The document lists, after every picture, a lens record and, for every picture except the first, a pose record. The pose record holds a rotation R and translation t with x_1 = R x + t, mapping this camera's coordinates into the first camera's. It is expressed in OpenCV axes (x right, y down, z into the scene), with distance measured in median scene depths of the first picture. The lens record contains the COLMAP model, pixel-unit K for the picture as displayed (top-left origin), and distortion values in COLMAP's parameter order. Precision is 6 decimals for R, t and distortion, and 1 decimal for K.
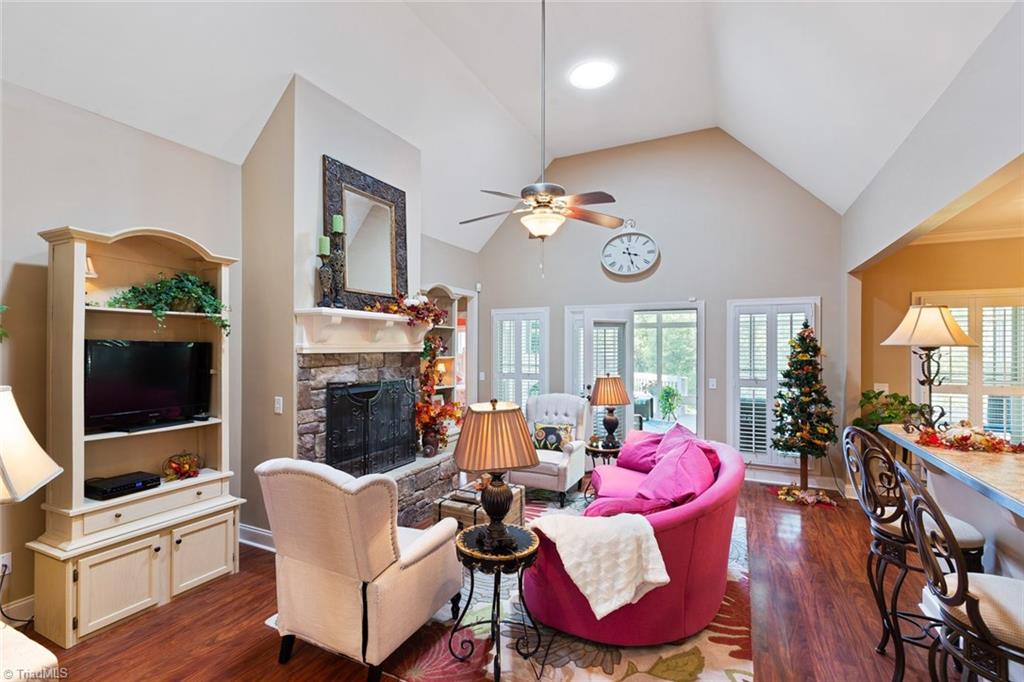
lens RADIAL K [[472.5, 0, 508.5], [0, 472.5, 343.6], [0, 0, 1]] dist [0.011687, 0.000125]
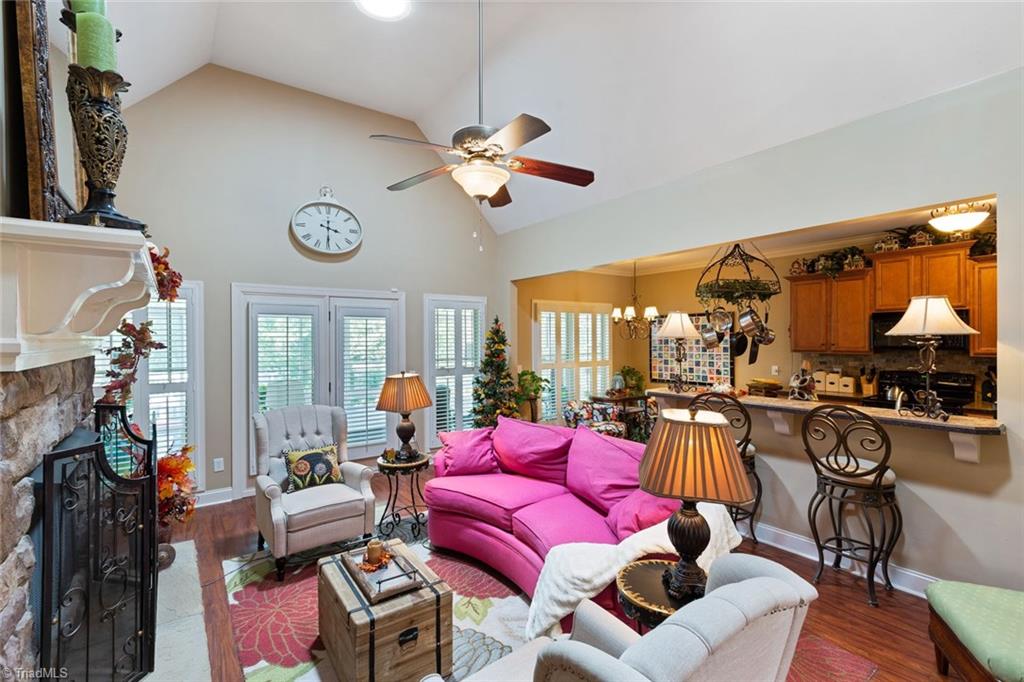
lens RADIAL K [[462.4, 0, 509.8], [0, 462.4, 335.4], [0, 0, 1]] dist [0.000972, 0.000002]
pose [[0.458477, -0.000009, 0.888706, -0.399849], [0.003478, 0.999992, -0.001784, 0.001761], [-0.888699, 0.003908, 0.458474, 0.426197]]
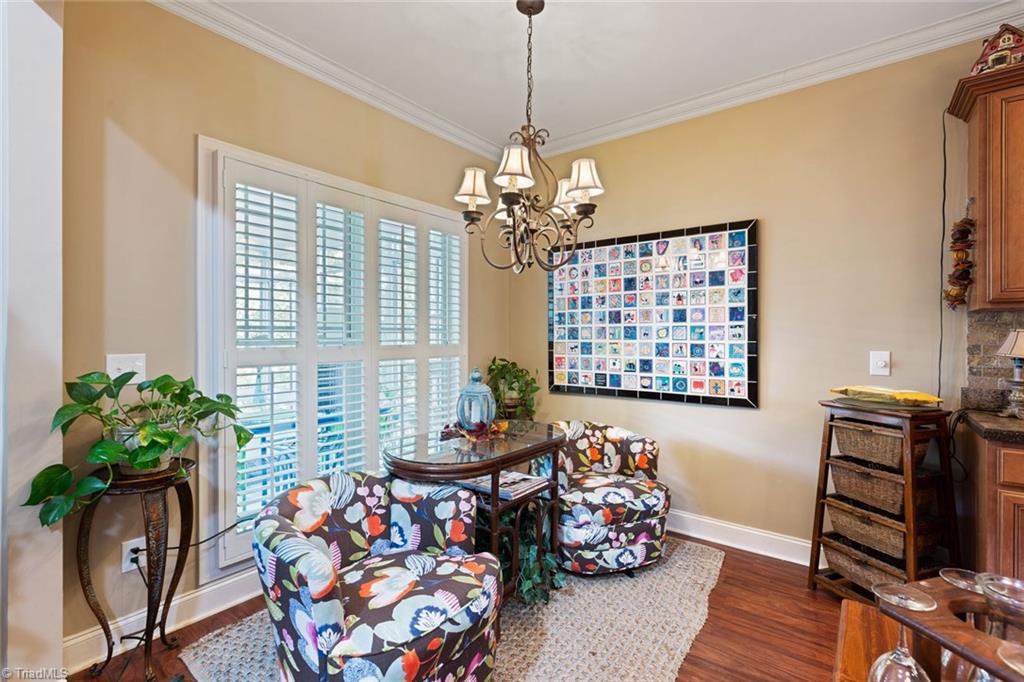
lens RADIAL K [[462.4, 0, 509.8], [0, 462.4, 335.4], [0, 0, 1]] dist [0.000972, 0.000002]
pose [[0.196224, -0.001923, 0.980557, 0.492314], [-0.005083, 0.999983, 0.002978, 0.068030], [-0.980546, -0.005568, 0.196211, 0.641058]]
